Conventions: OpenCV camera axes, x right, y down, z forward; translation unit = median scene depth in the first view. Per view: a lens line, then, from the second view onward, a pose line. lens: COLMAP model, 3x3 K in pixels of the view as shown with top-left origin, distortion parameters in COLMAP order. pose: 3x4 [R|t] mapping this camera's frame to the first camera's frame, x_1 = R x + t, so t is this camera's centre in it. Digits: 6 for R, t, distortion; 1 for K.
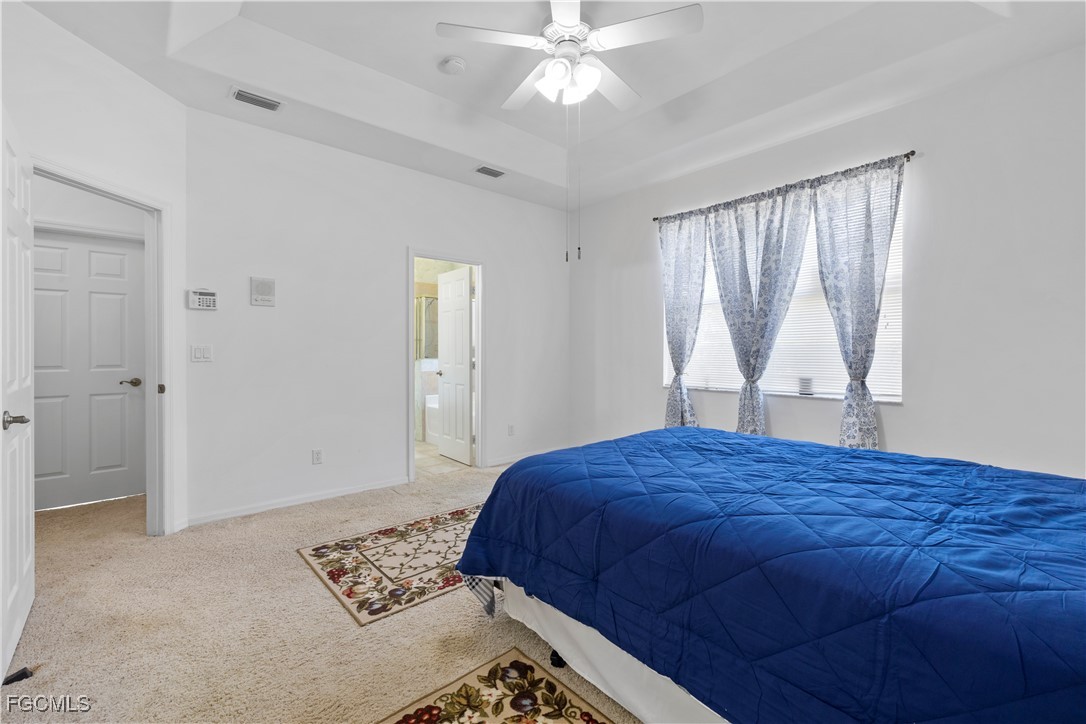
lens RADIAL K [[462.8, 0, 541.5], [0, 462.8, 354.8], [0, 0, 1]] dist [0.000198, 0.000070]
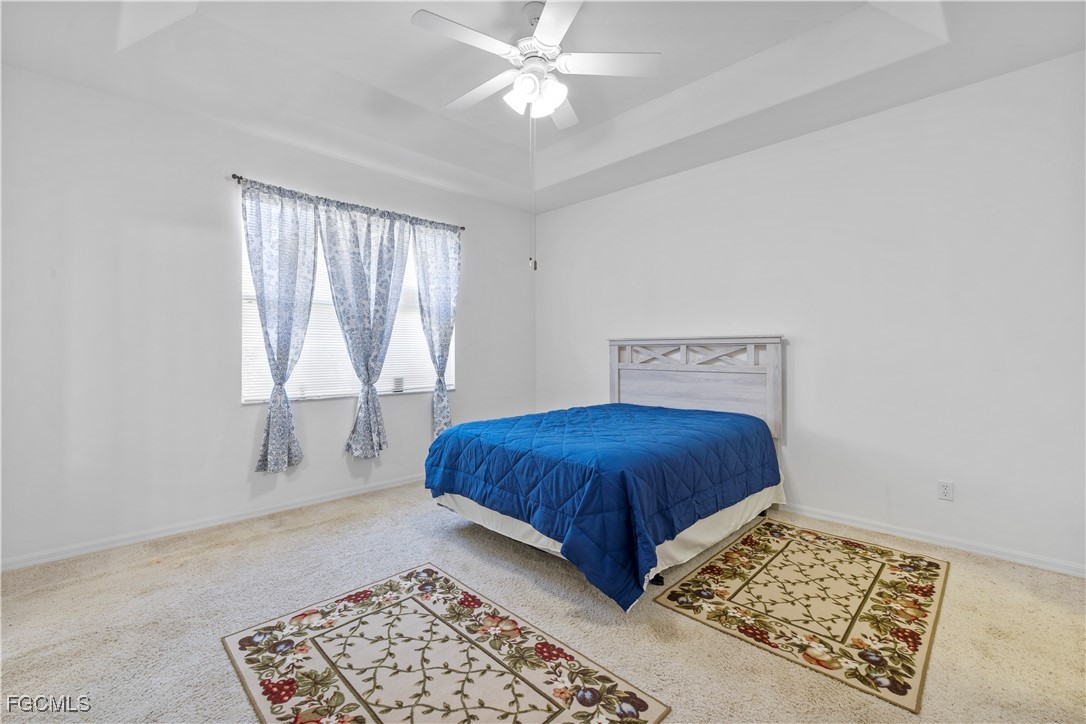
lens RADIAL K [[462.8, 0, 541.5], [0, 462.8, 354.8], [0, 0, 1]] dist [0.000198, 0.000070]
pose [[-0.070951, -0.006378, 0.997459, -0.697115], [0.008805, 0.999937, 0.007020, -0.015789], [-0.997441, 0.009281, -0.070890, 0.764877]]
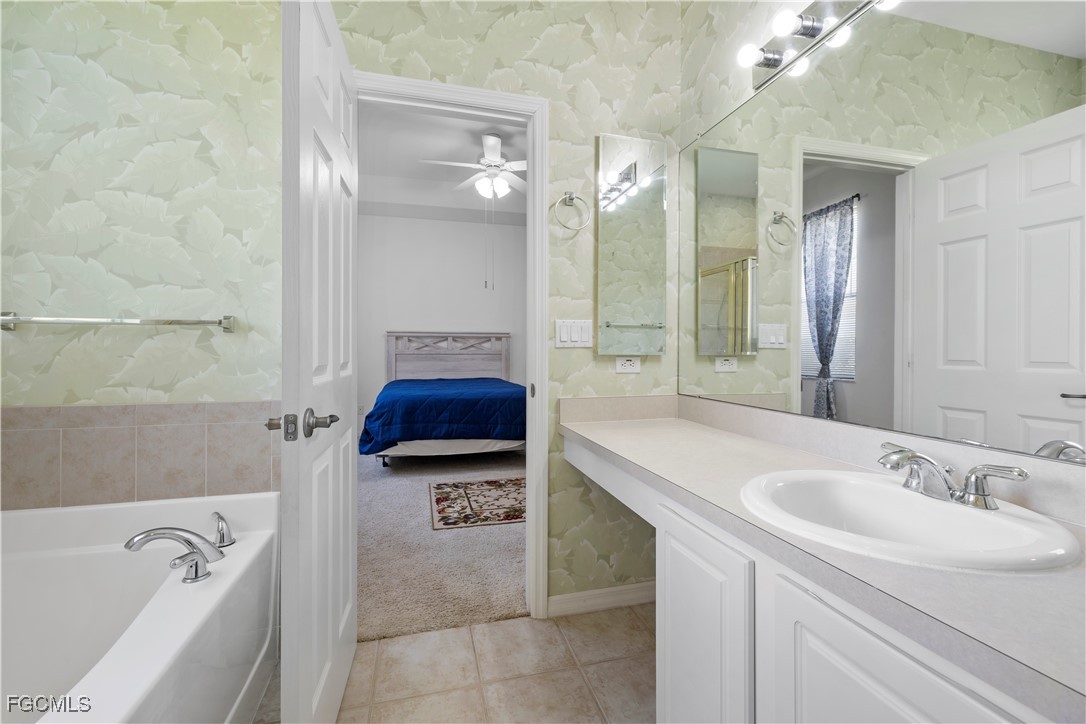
lens RADIAL K [[462.8, 0, 541.5], [0, 462.8, 354.8], [0, 0, 1]] dist [0.000198, 0.000070]
pose [[-0.905856, -0.004829, 0.423559, -0.617514], [0.001488, 0.999893, 0.014581, 0.015193], [-0.423584, 0.013838, -0.905751, 1.806181]]
